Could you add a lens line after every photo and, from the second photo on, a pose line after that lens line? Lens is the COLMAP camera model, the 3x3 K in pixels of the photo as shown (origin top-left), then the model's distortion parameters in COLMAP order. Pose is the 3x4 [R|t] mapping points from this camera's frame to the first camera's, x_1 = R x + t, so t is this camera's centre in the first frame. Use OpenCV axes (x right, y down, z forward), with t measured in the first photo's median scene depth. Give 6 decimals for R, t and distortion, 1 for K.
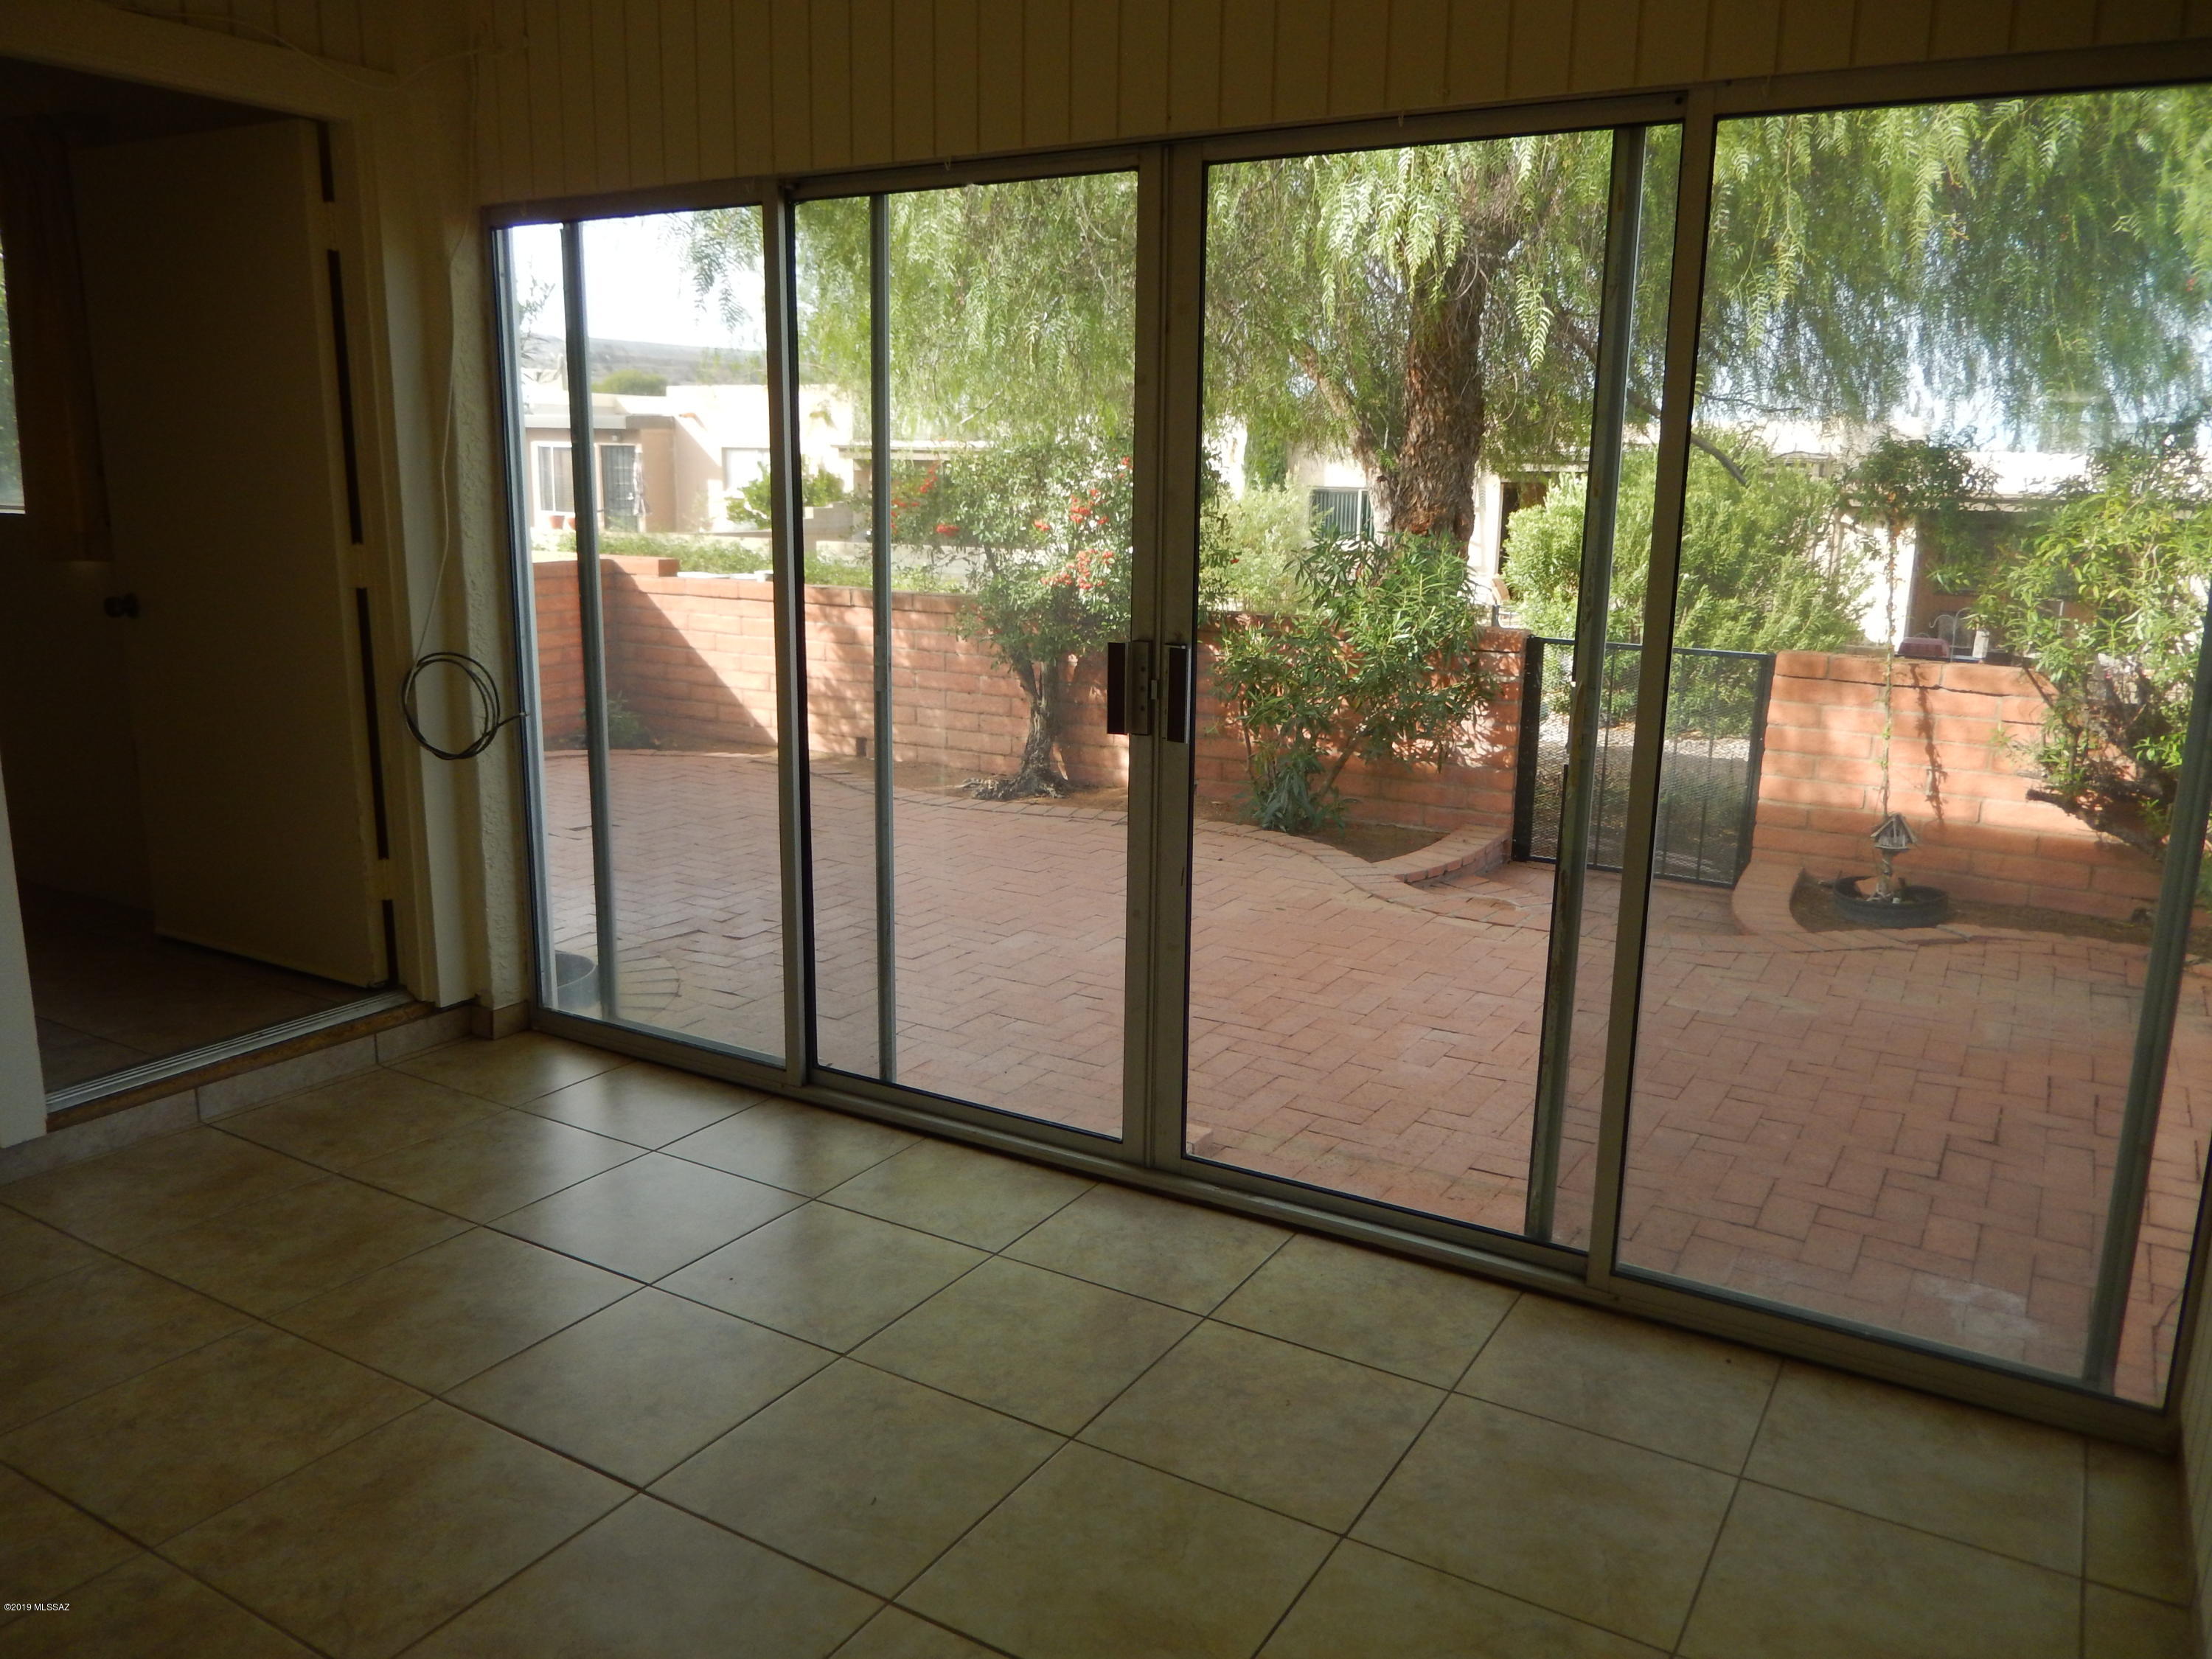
lens RADIAL K [[1666.0, 0, 1112.1], [0, 1666.0, 823.4], [0, 0, 1]] dist [0.019505, -0.010009]
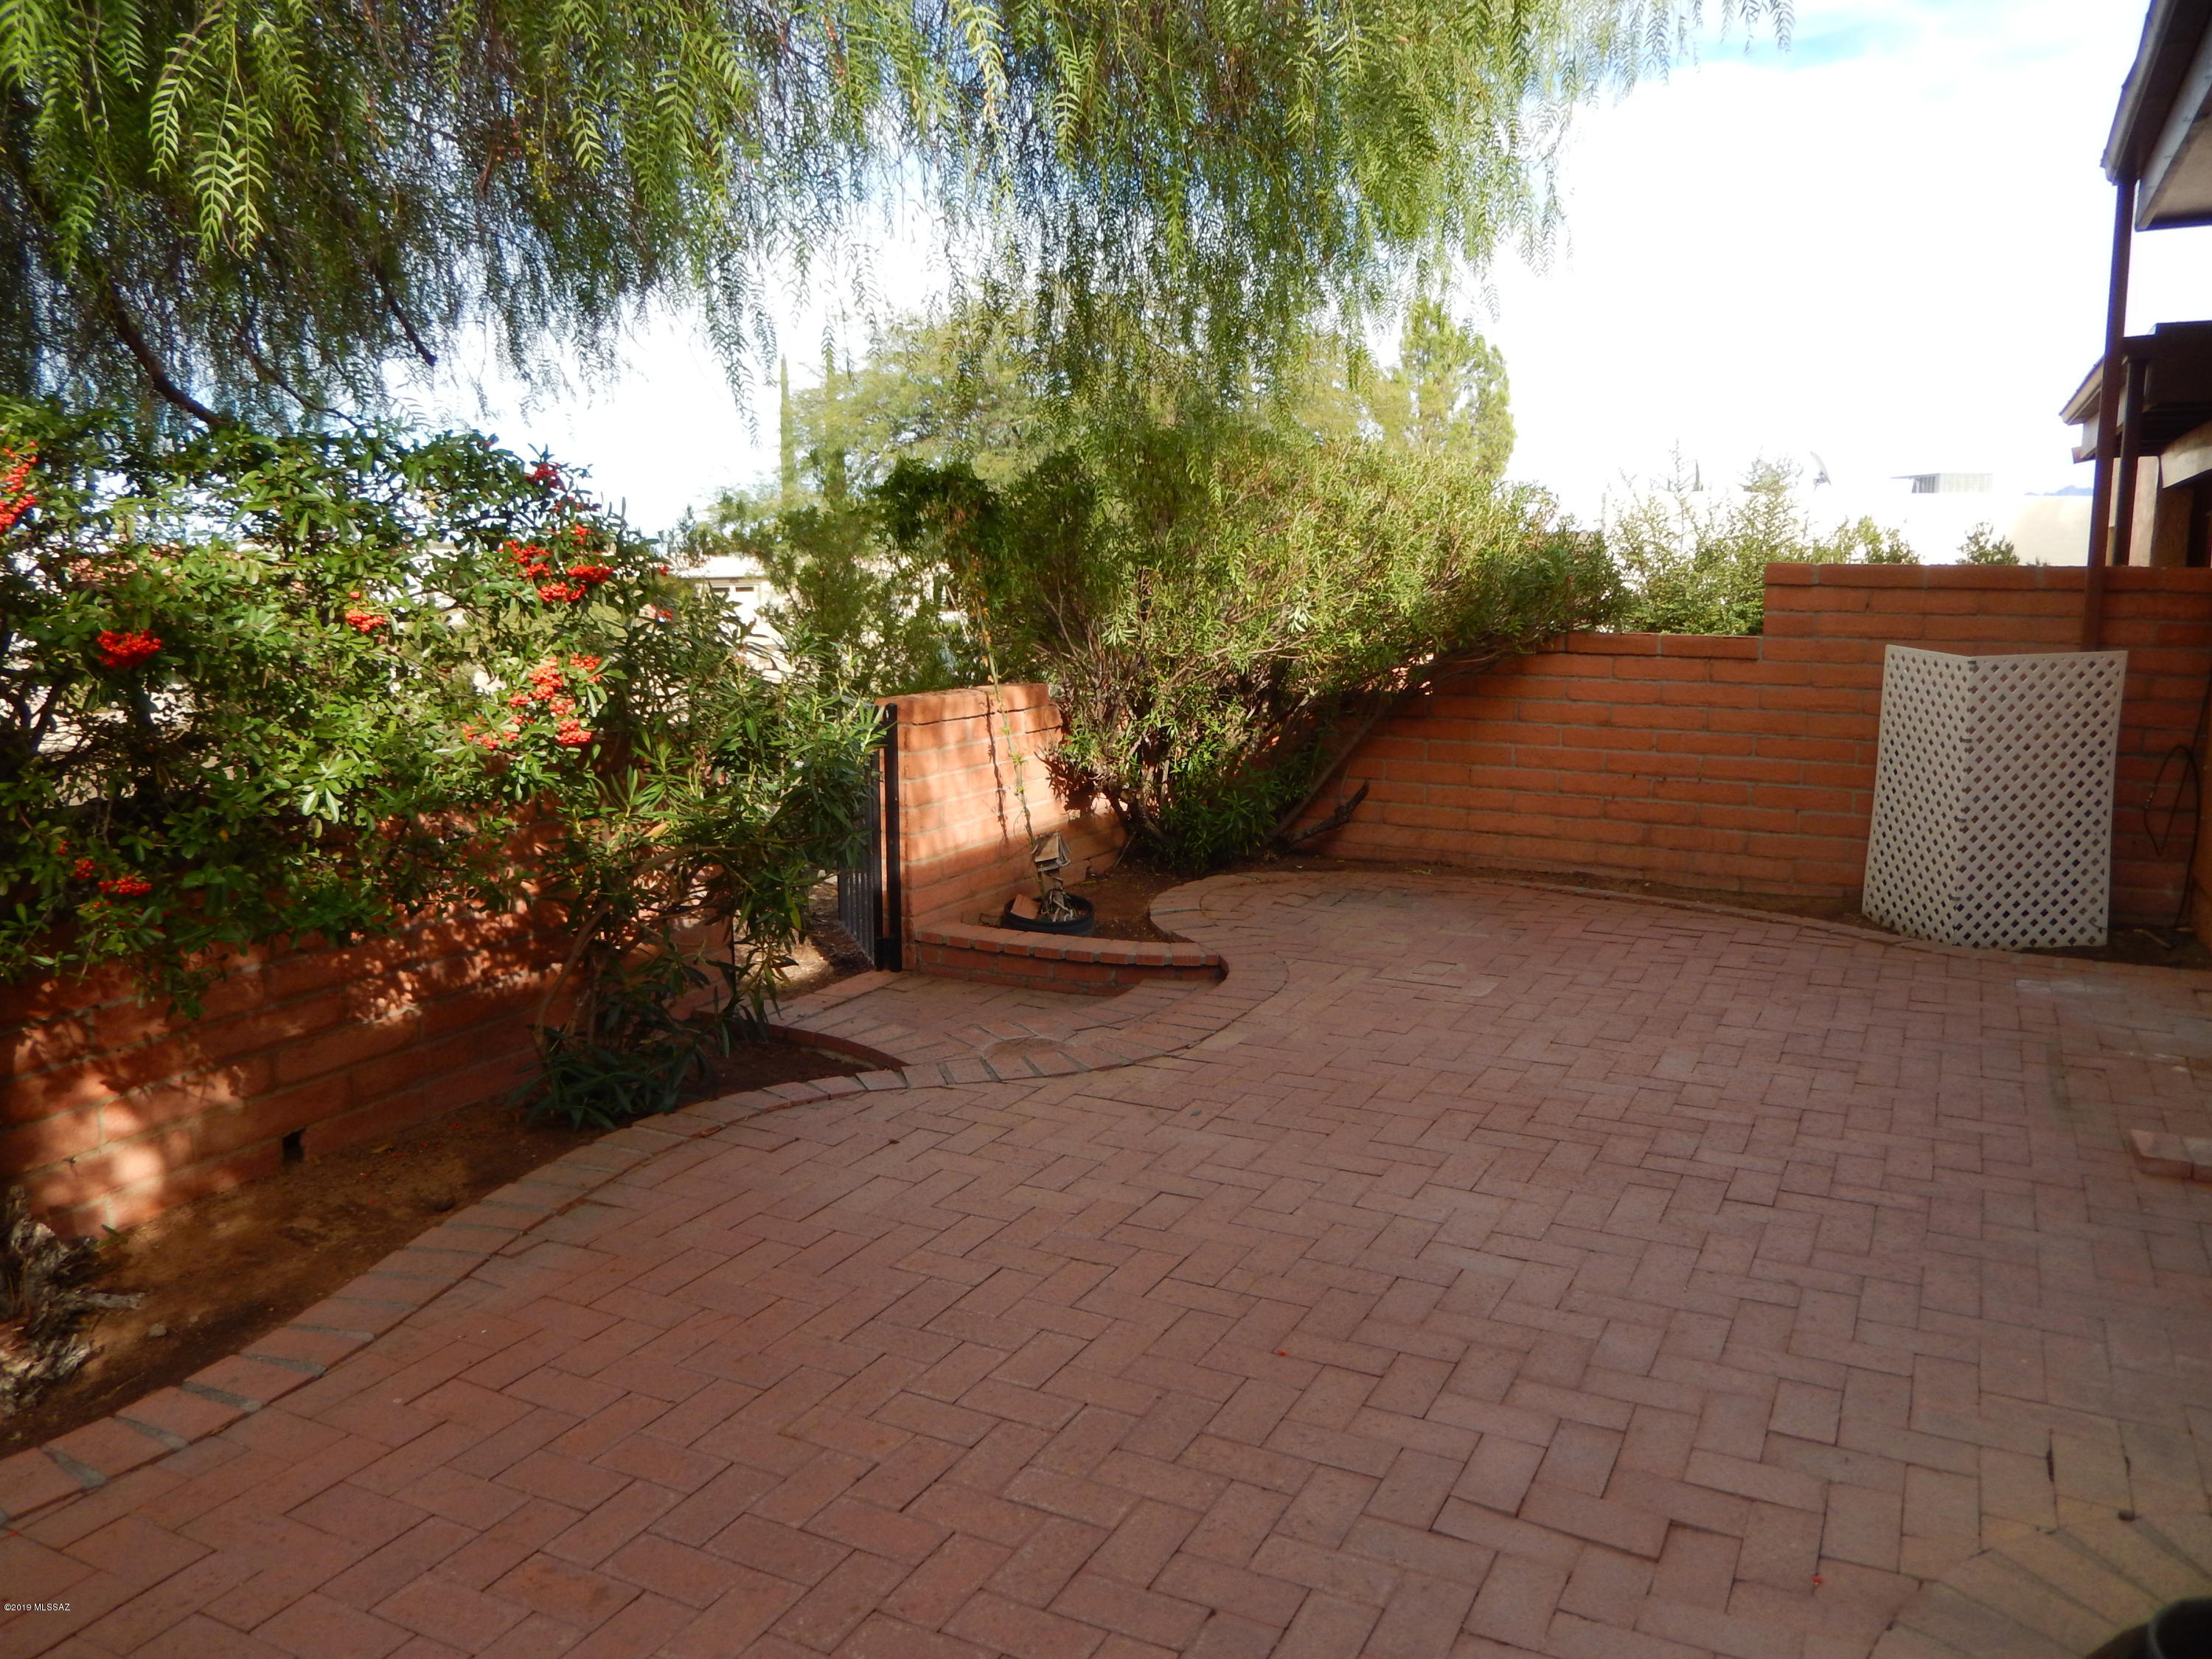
lens RADIAL K [[1666.0, 0, 1112.1], [0, 1666.0, 823.4], [0, 0, 1]] dist [0.019505, -0.010009]
pose [[-0.048189, -0.183069, 0.981918, -0.468729], [0.210662, 0.959085, 0.189151, -0.171298], [-0.976370, 0.215968, -0.007652, 0.834498]]
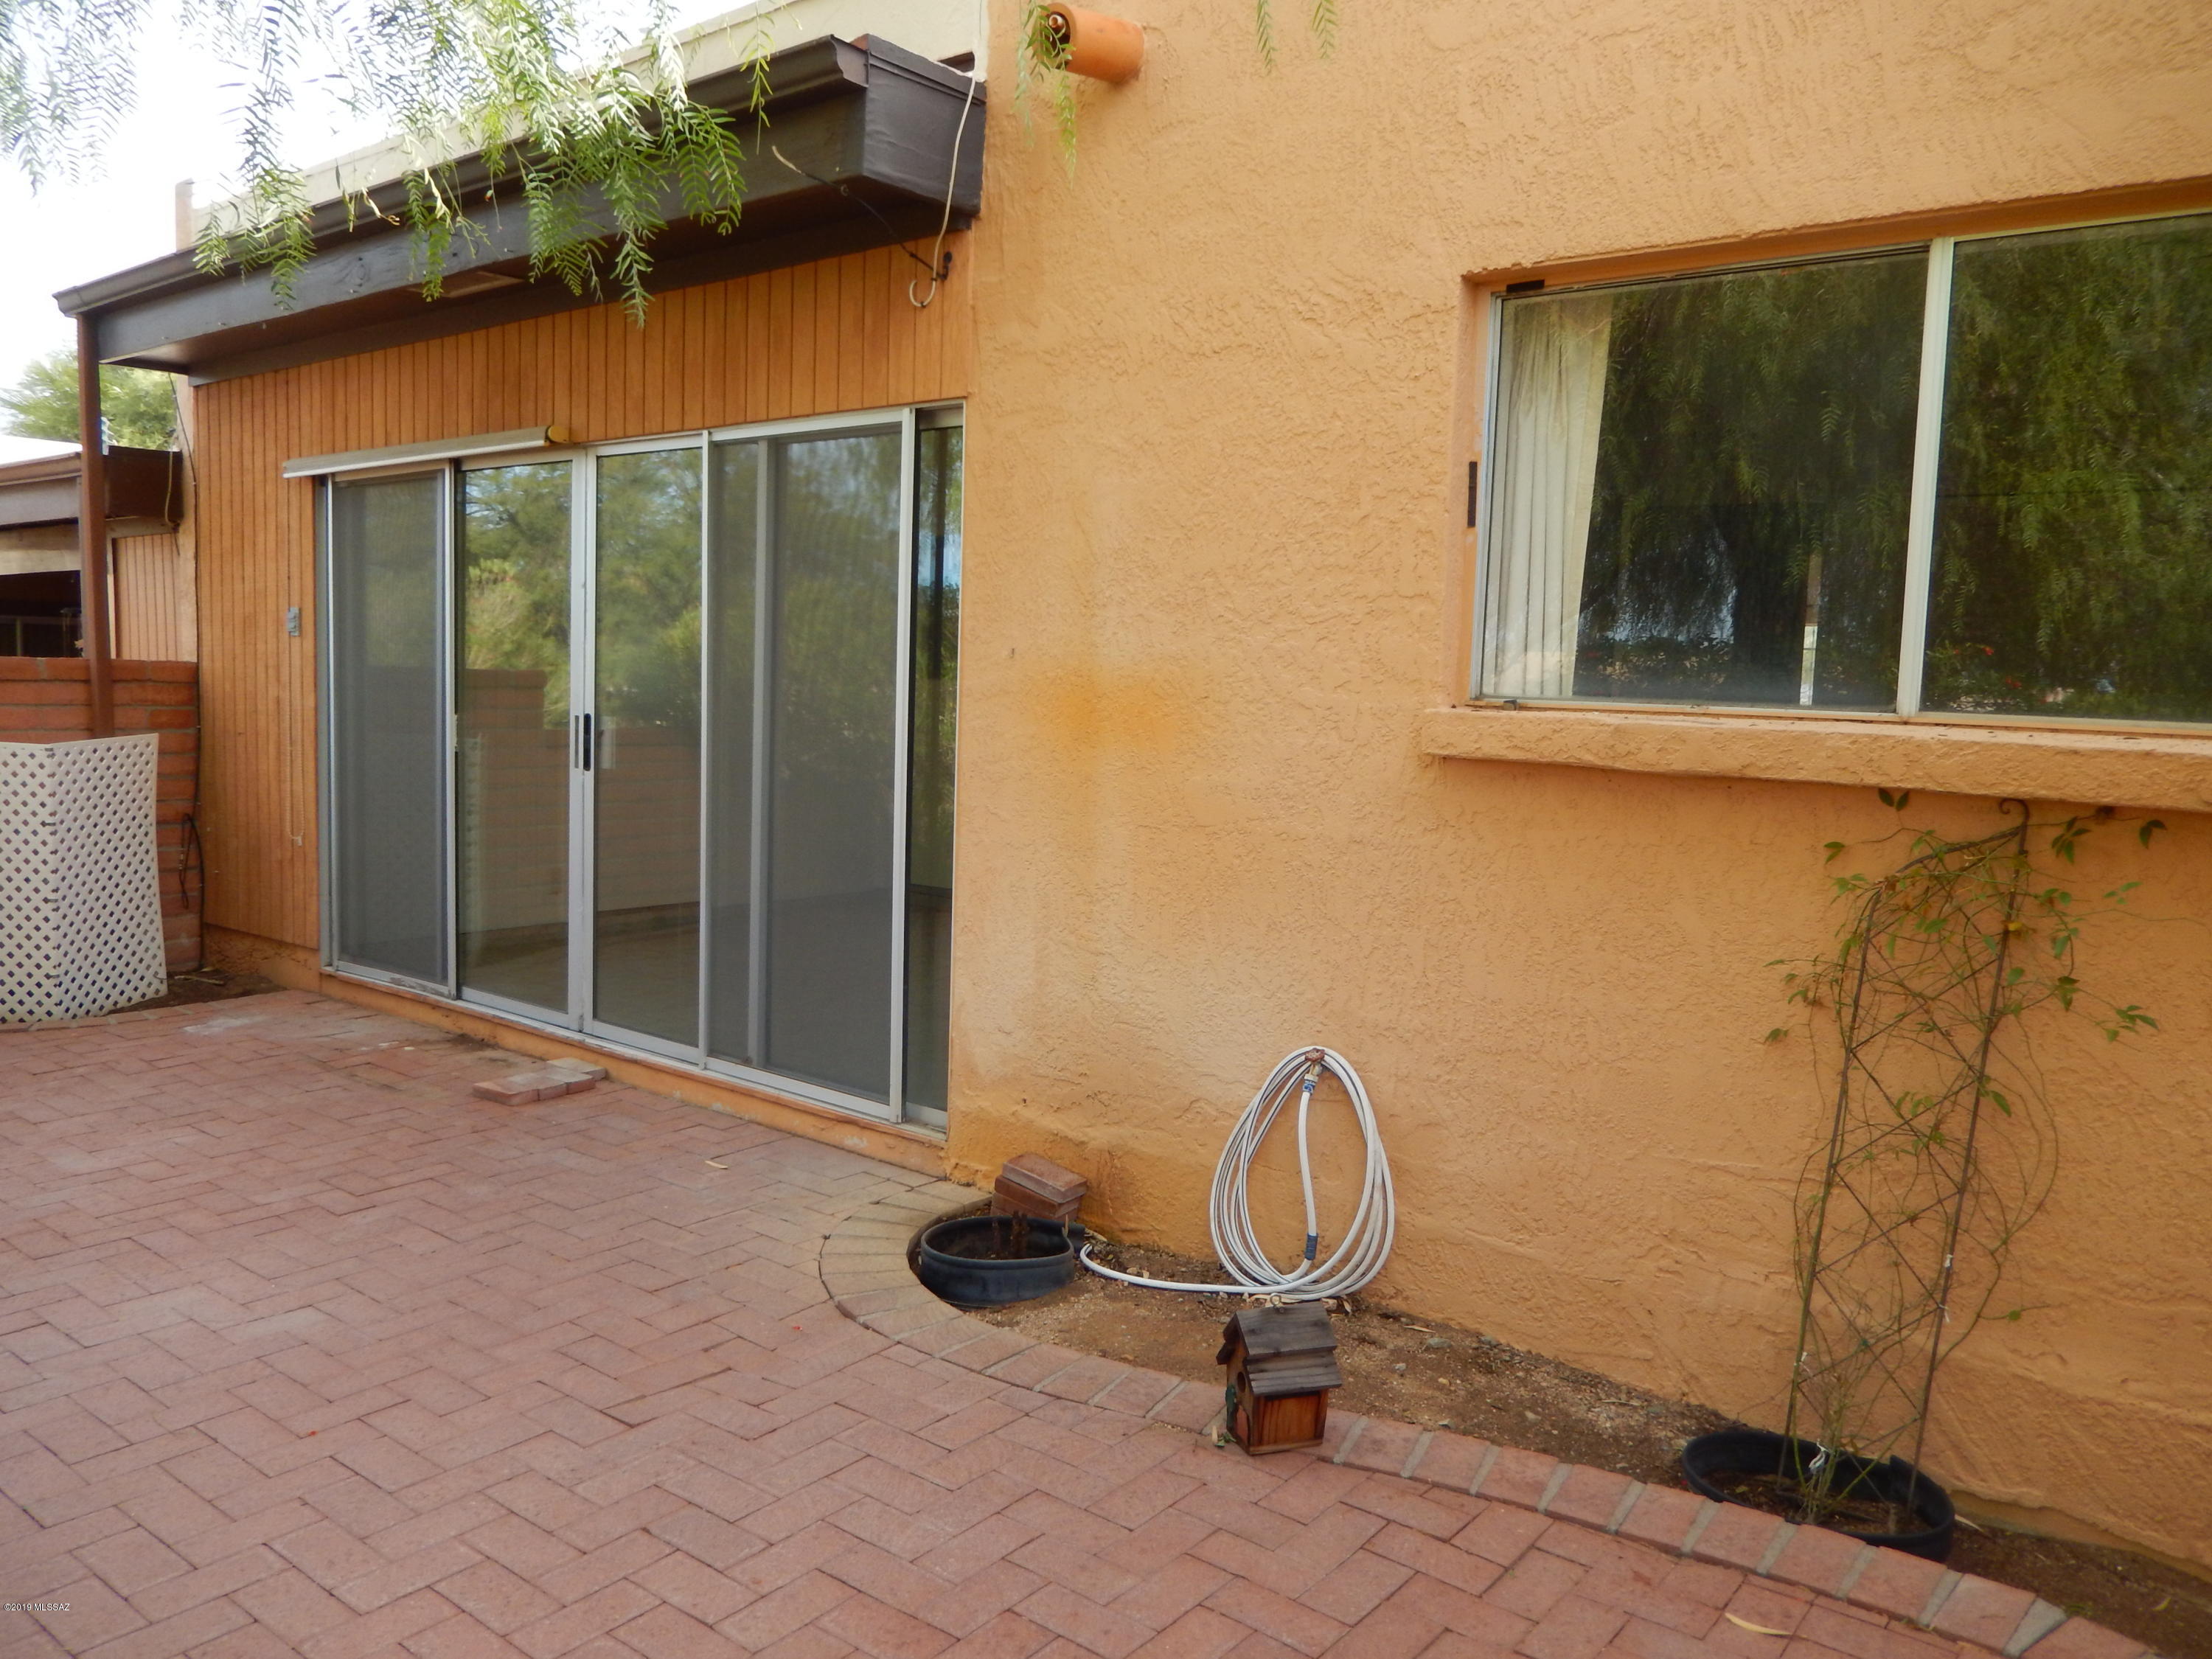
lens RADIAL K [[1666.0, 0, 1112.1], [0, 1666.0, 823.4], [0, 0, 1]] dist [0.019505, -0.010009]
pose [[-0.986149, -0.058250, 0.155296, -0.345376], [-0.008626, 0.953046, 0.302704, -0.231833], [-0.165637, 0.297171, -0.940348, 1.129469]]
